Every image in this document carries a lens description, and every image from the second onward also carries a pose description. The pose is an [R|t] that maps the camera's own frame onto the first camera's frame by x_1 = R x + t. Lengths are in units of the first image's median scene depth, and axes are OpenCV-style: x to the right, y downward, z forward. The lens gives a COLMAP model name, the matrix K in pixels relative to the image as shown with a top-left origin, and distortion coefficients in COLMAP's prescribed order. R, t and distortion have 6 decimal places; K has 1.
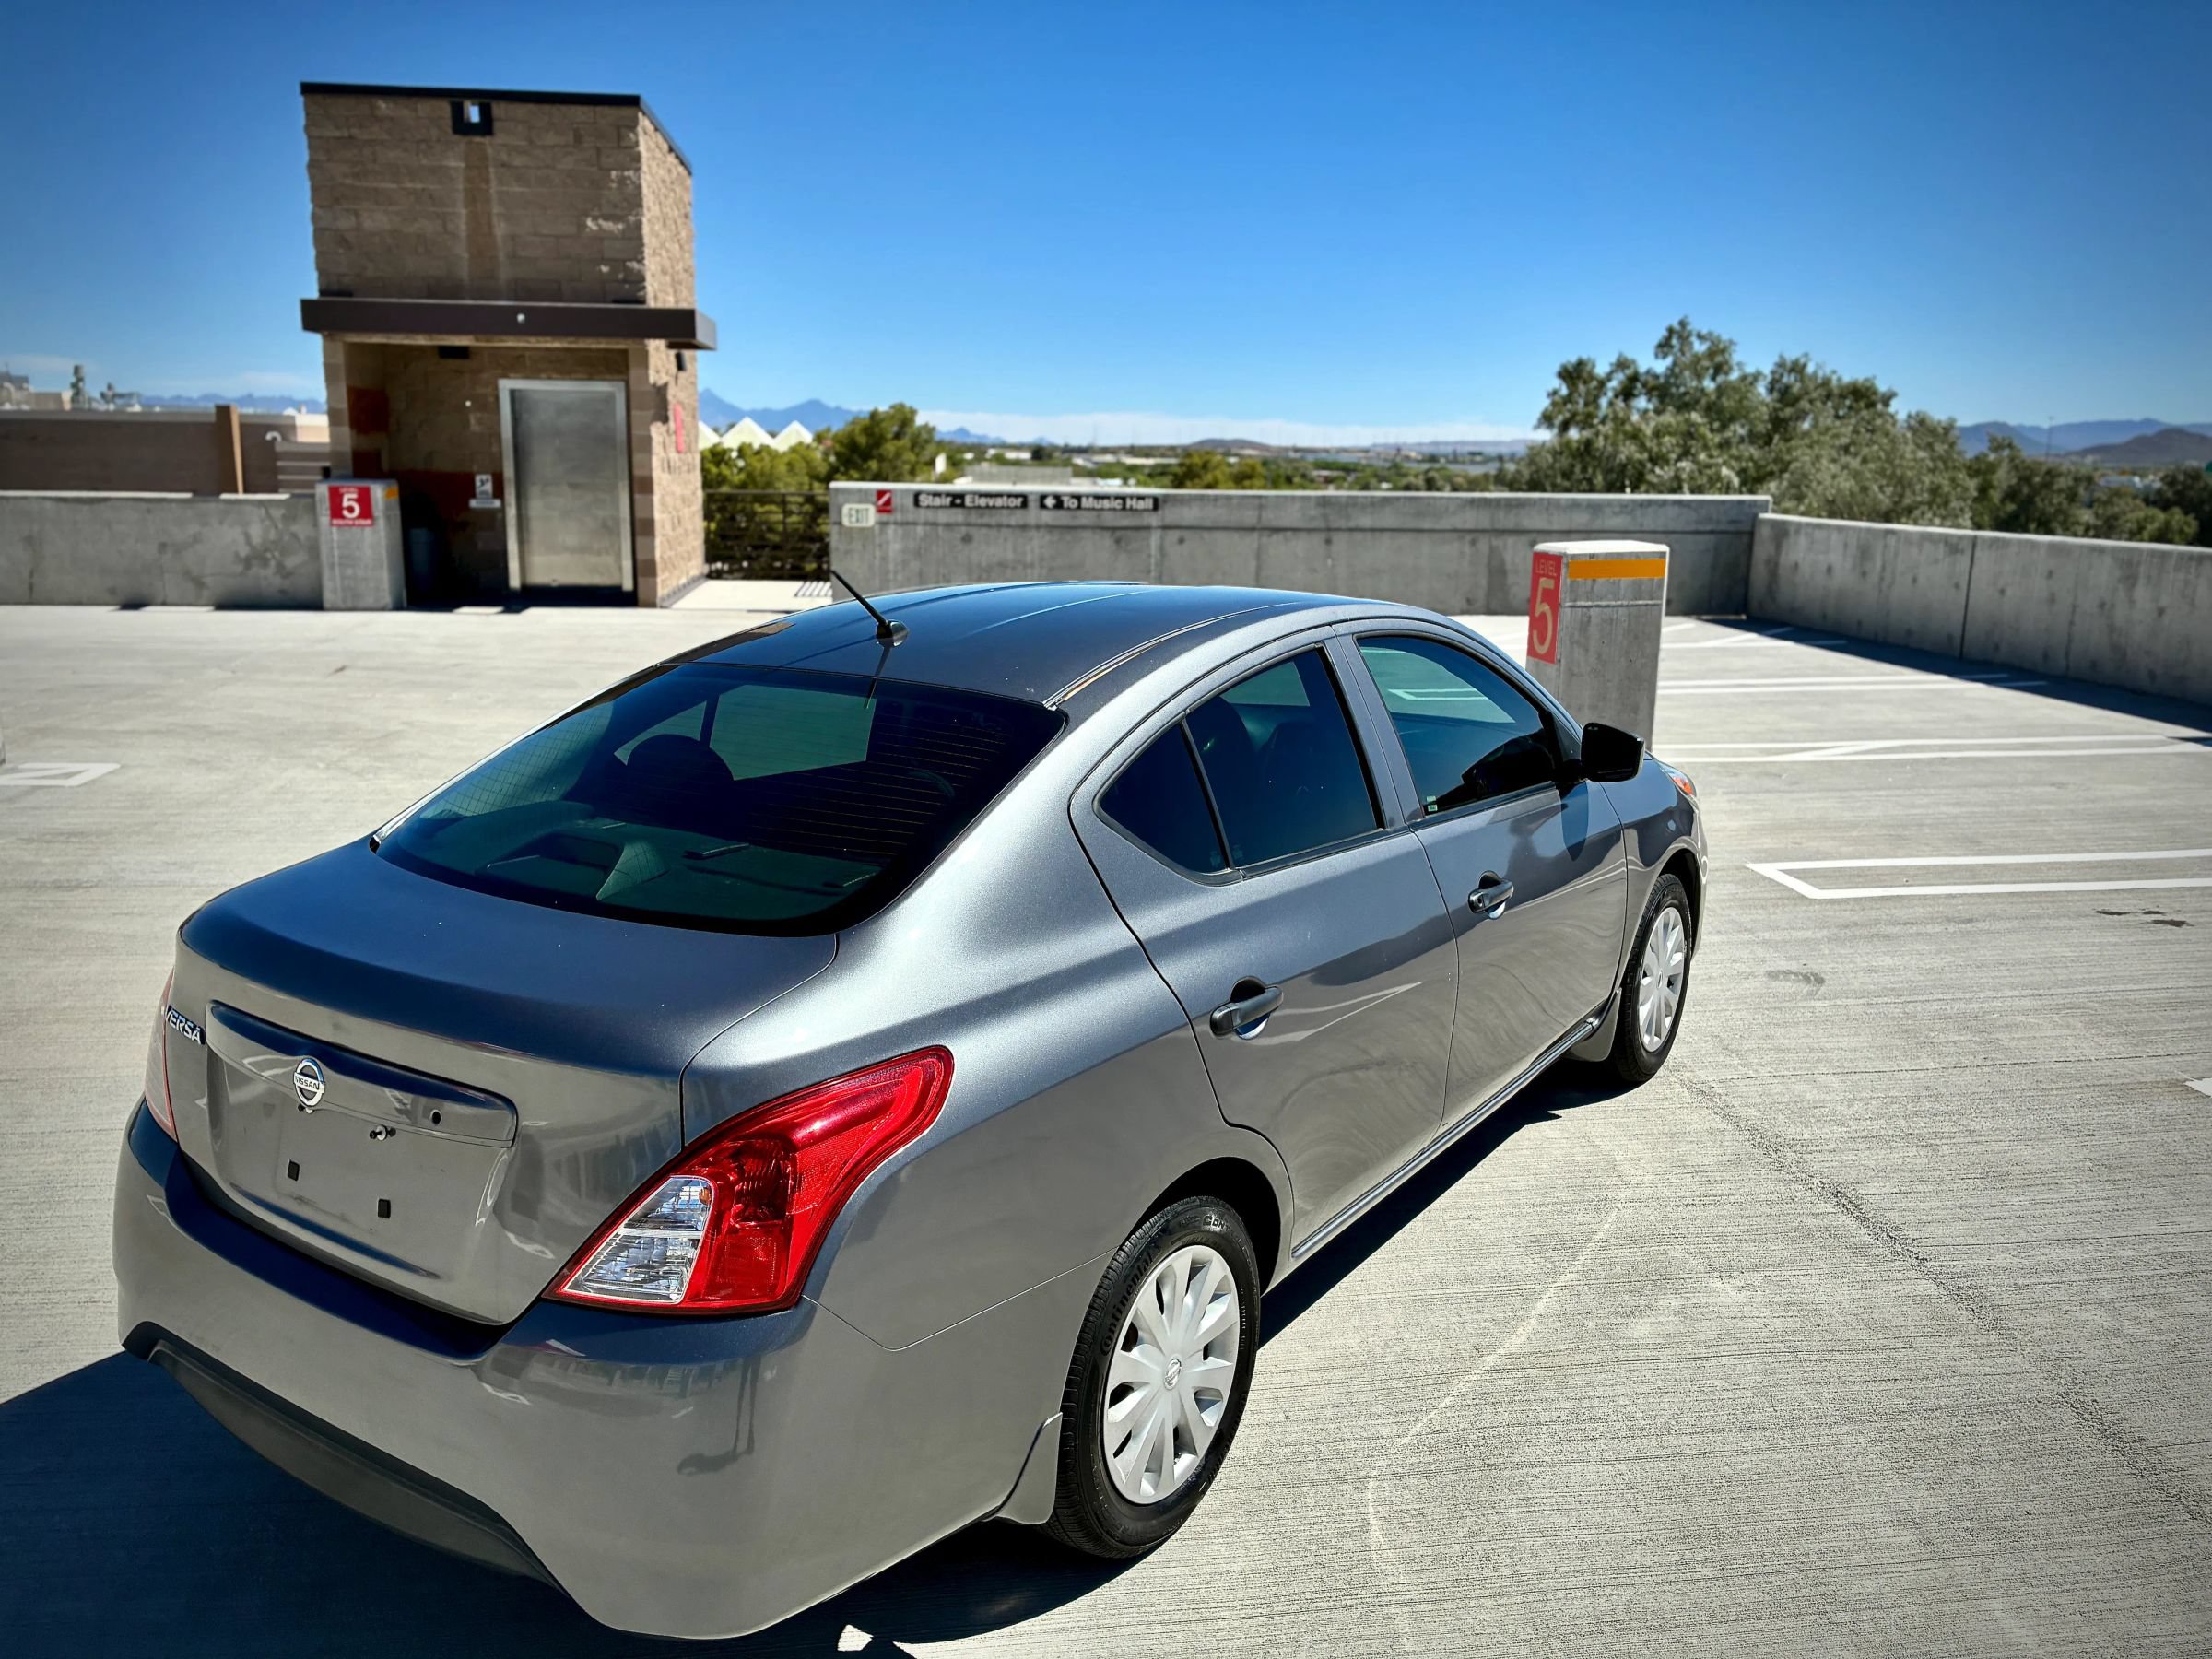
lens RADIAL K [[1689.3, 0, 1100.3], [0, 1689.3, 799.3], [0, 0, 1]] dist [0.055472, -0.067139]
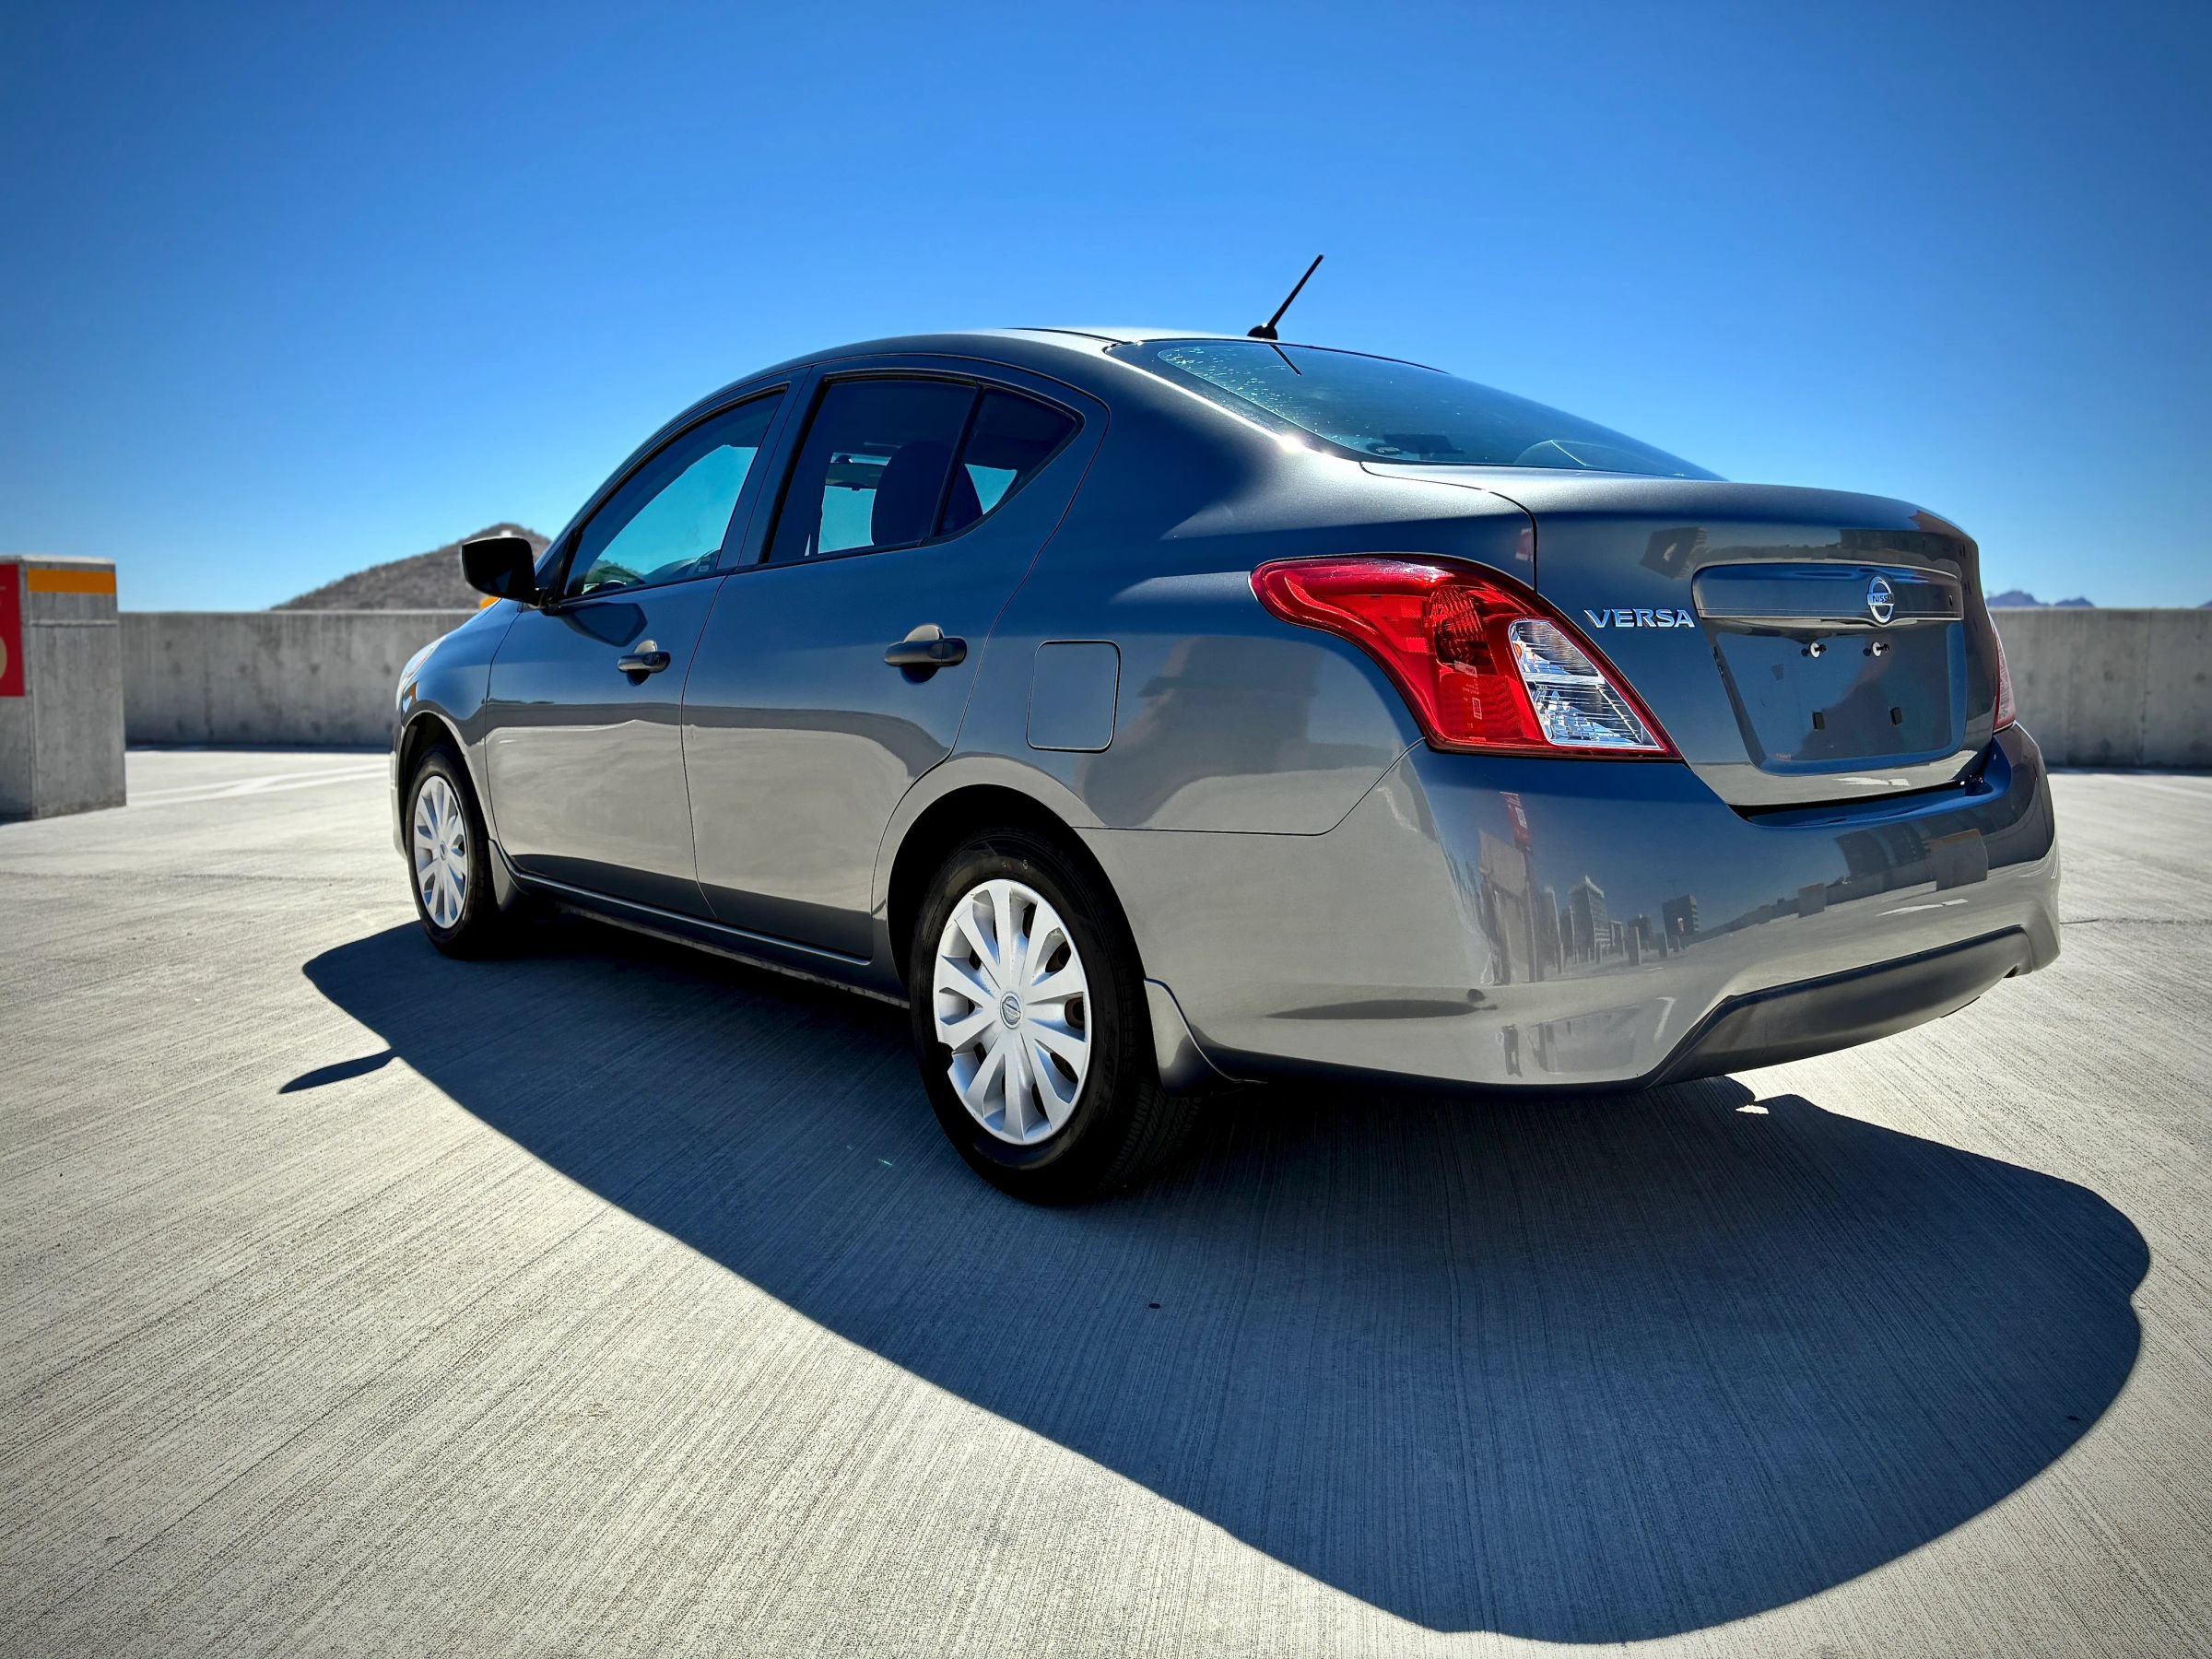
lens RADIAL K [[1689.3, 0, 1101.4], [0, 1689.3, 800.9], [0, 0, 1]] dist [0.055472, -0.067139]
pose [[0.264446, -0.087683, 0.960406, -0.228281], [0.192270, 0.980660, 0.036591, 0.023015], [-0.945040, 0.174981, 0.276191, 0.172024]]
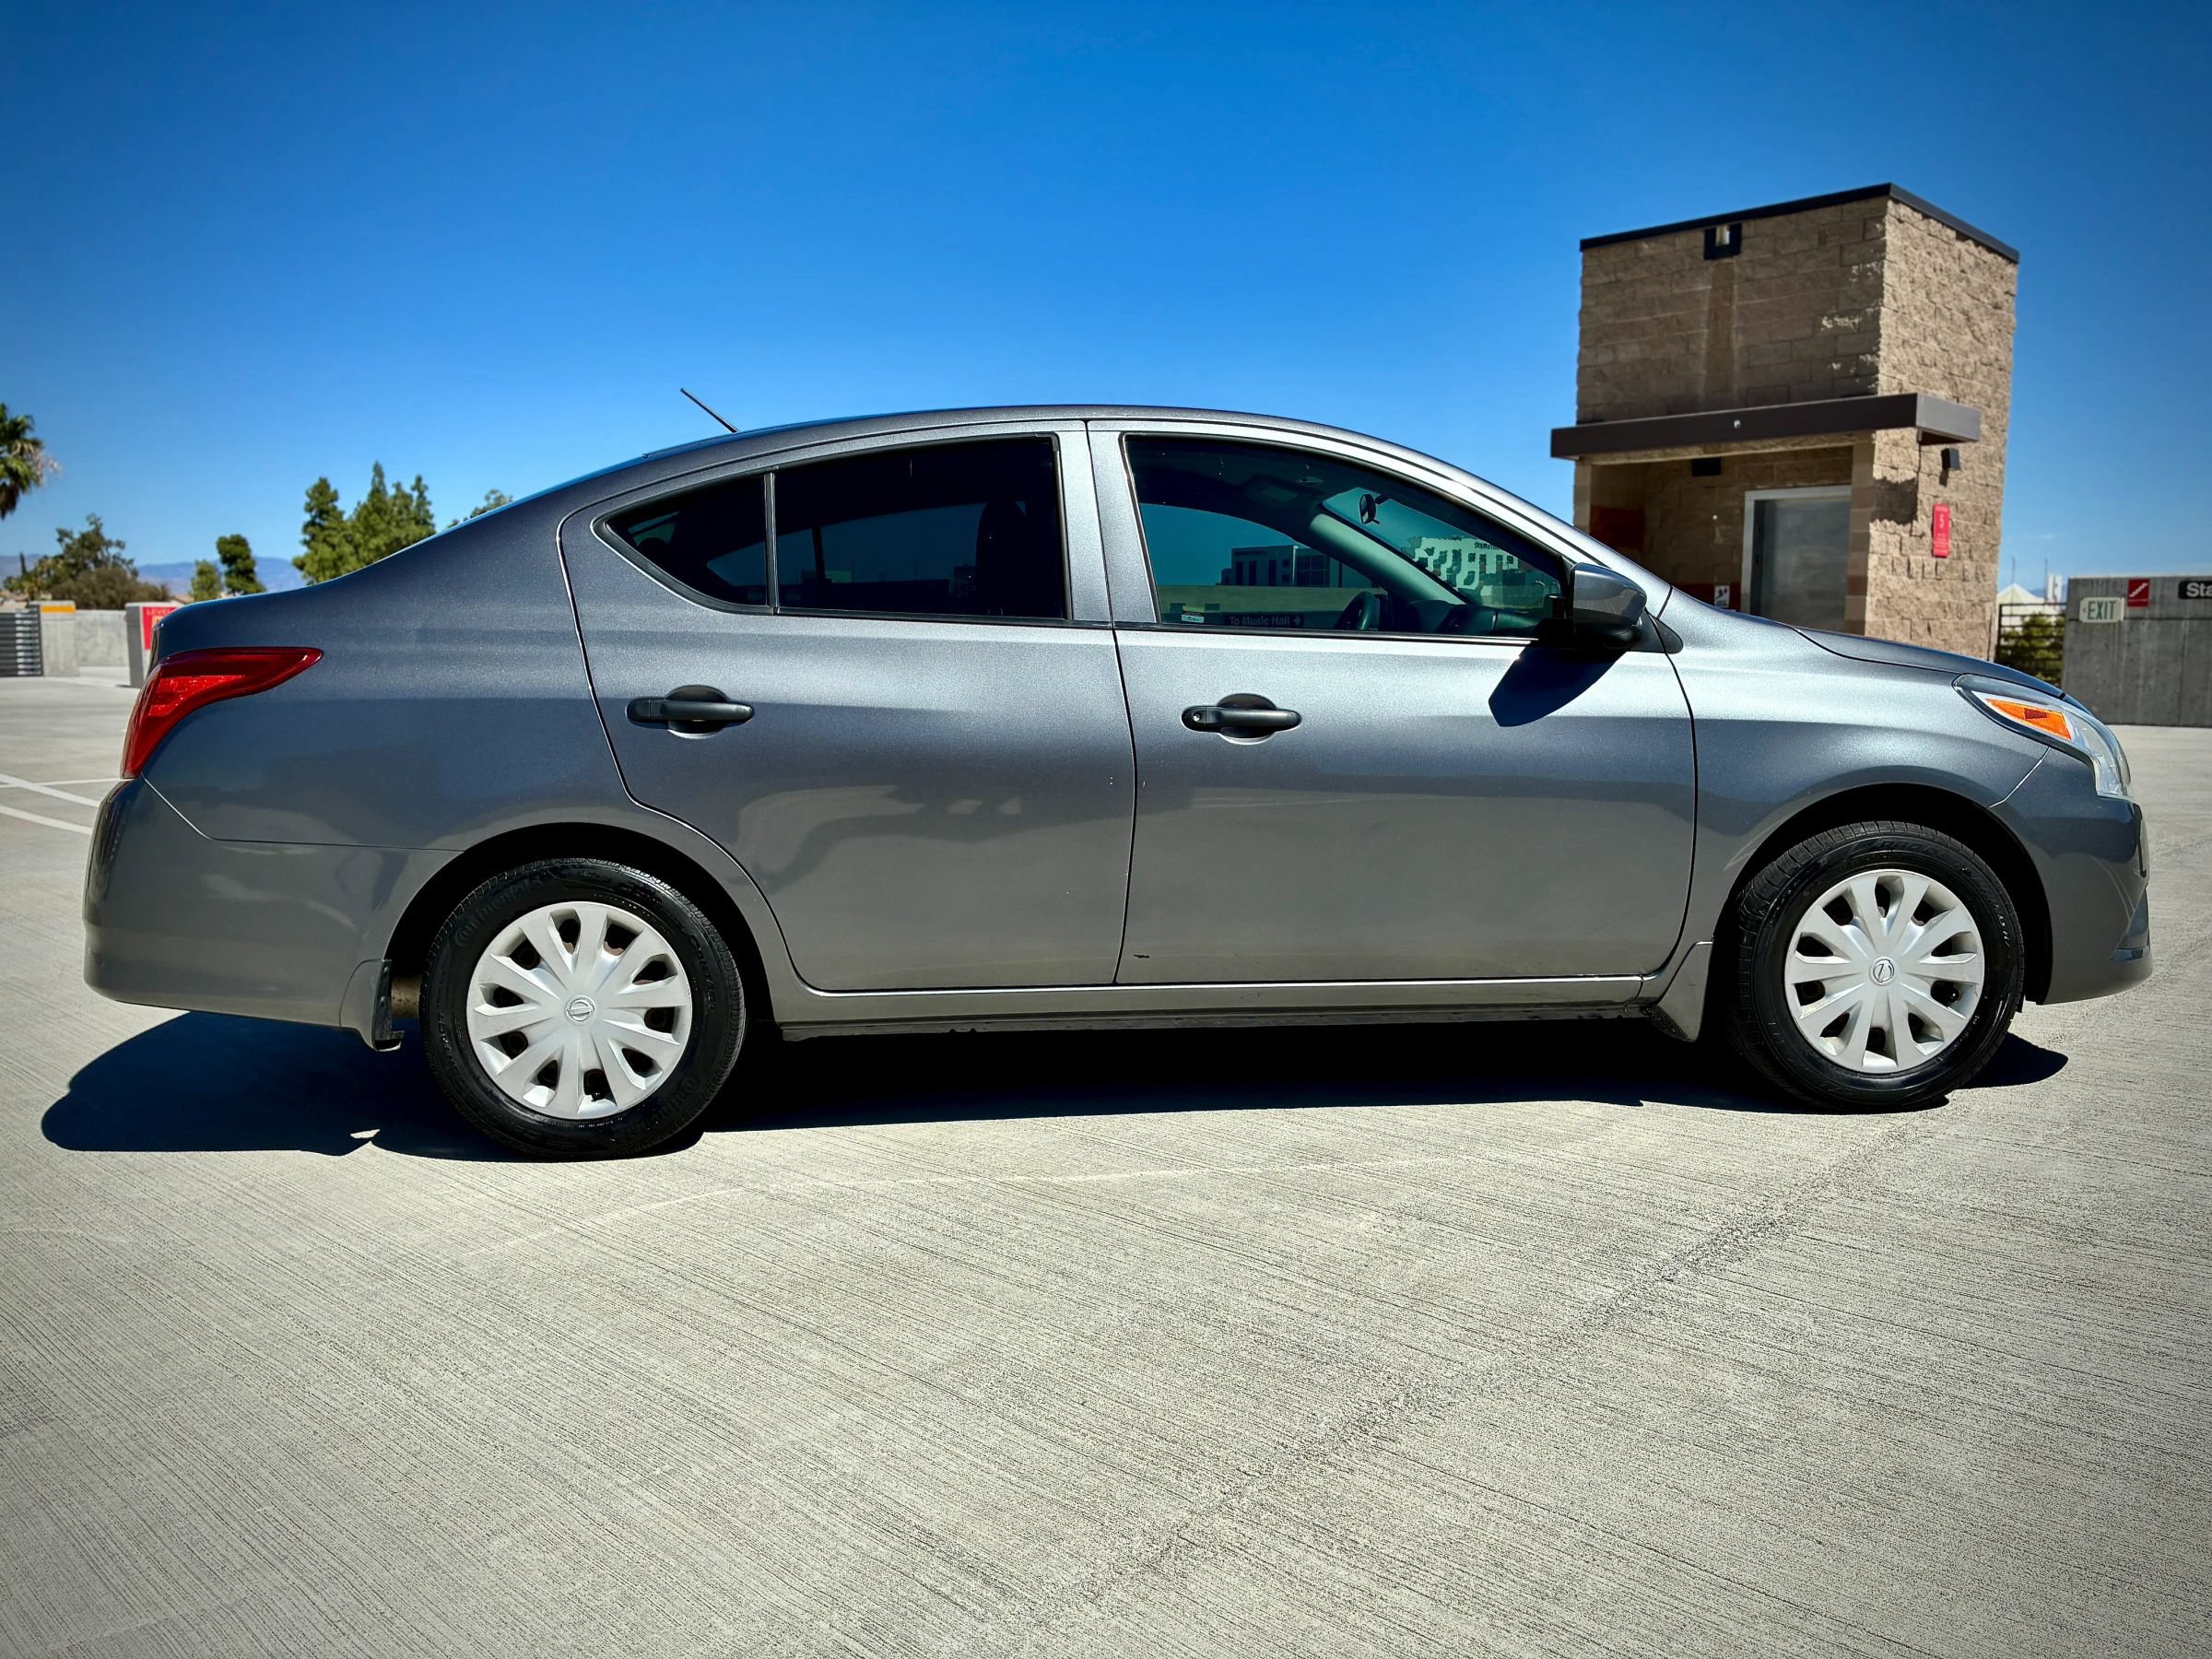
lens RADIAL K [[1689.3, 0, 1085.3], [0, 1689.3, 799.2], [0, 0, 1]] dist [0.055472, -0.067139]
pose [[0.639082, 0.061228, -0.766698, 0.199589], [-0.142228, 0.989043, -0.039570, 0.032953], [0.755874, 0.134334, 0.640788, 0.086301]]
